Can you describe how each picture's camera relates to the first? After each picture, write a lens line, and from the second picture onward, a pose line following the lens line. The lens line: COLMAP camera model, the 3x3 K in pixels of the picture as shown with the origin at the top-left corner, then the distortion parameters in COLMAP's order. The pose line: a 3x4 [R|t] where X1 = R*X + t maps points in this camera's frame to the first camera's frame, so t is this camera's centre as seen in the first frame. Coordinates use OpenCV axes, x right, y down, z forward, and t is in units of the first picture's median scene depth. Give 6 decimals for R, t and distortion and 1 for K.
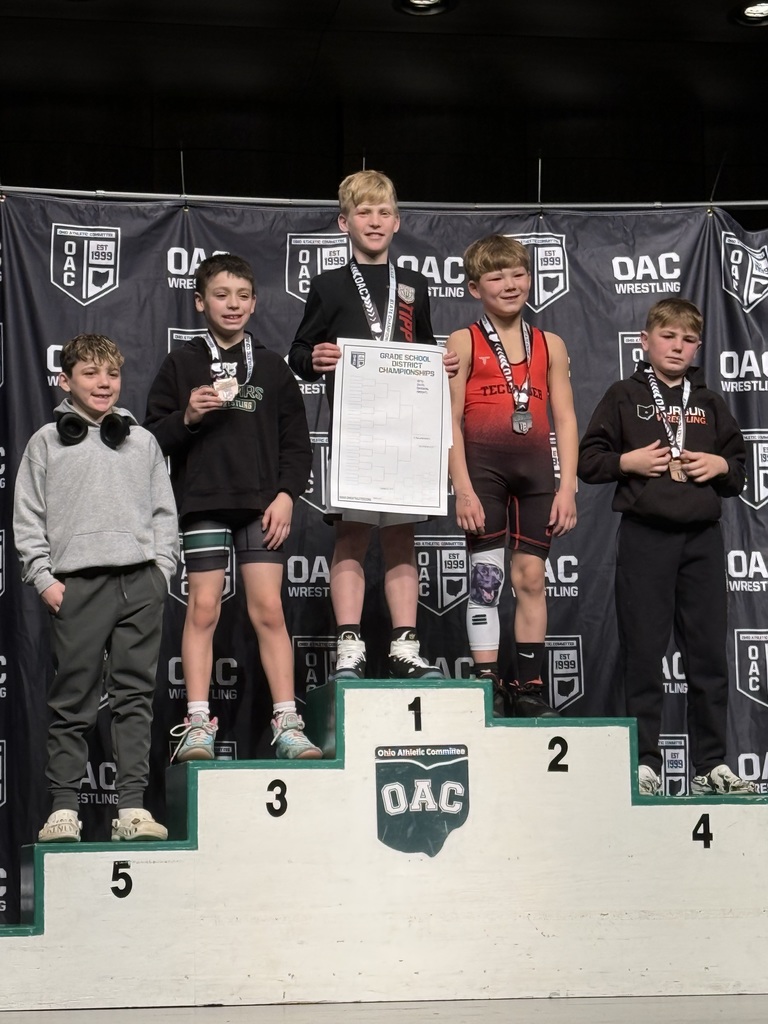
lens RADIAL K [[2972.2, 0, 383.9], [0, 2972.2, 508.9], [0, 0, 1]] dist [0.171034, 0.000000]
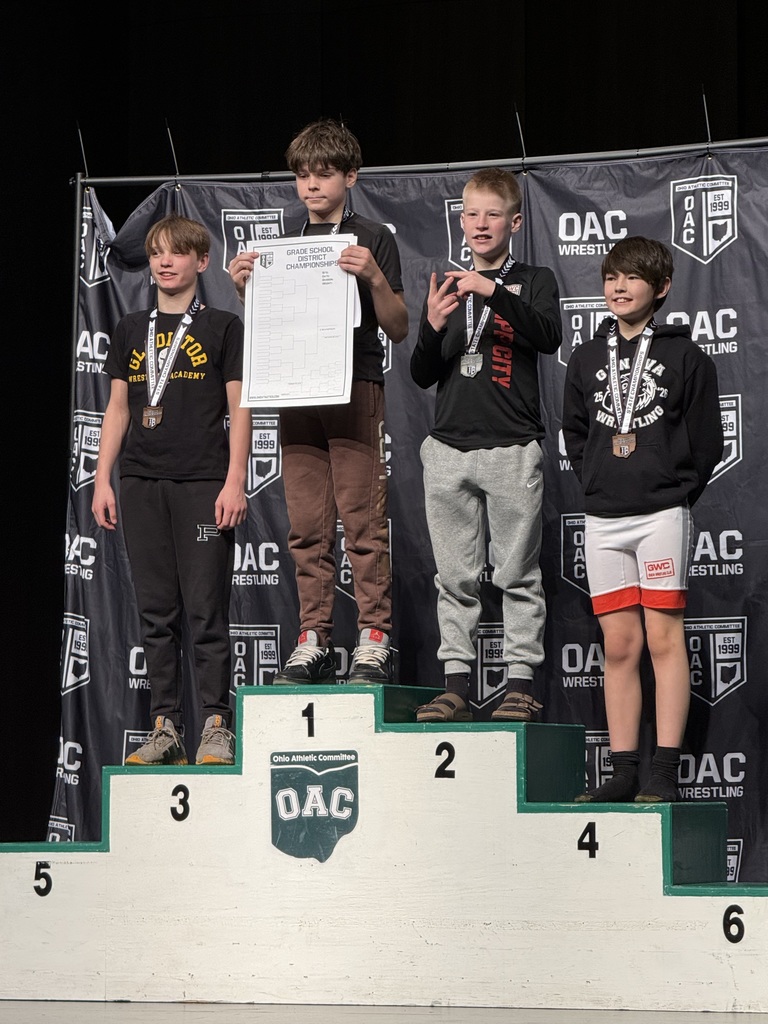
lens RADIAL K [[4061.3, 0, 384.2], [0, 4061.3, 514.2], [0, 0, 1]] dist [0.283499, 0.000000]
pose [[0.846202, -0.025250, -0.532263, 0.761772], [0.053786, 0.997822, 0.038176, -0.051046], [0.530140, -0.060933, 0.845718, -0.139372]]
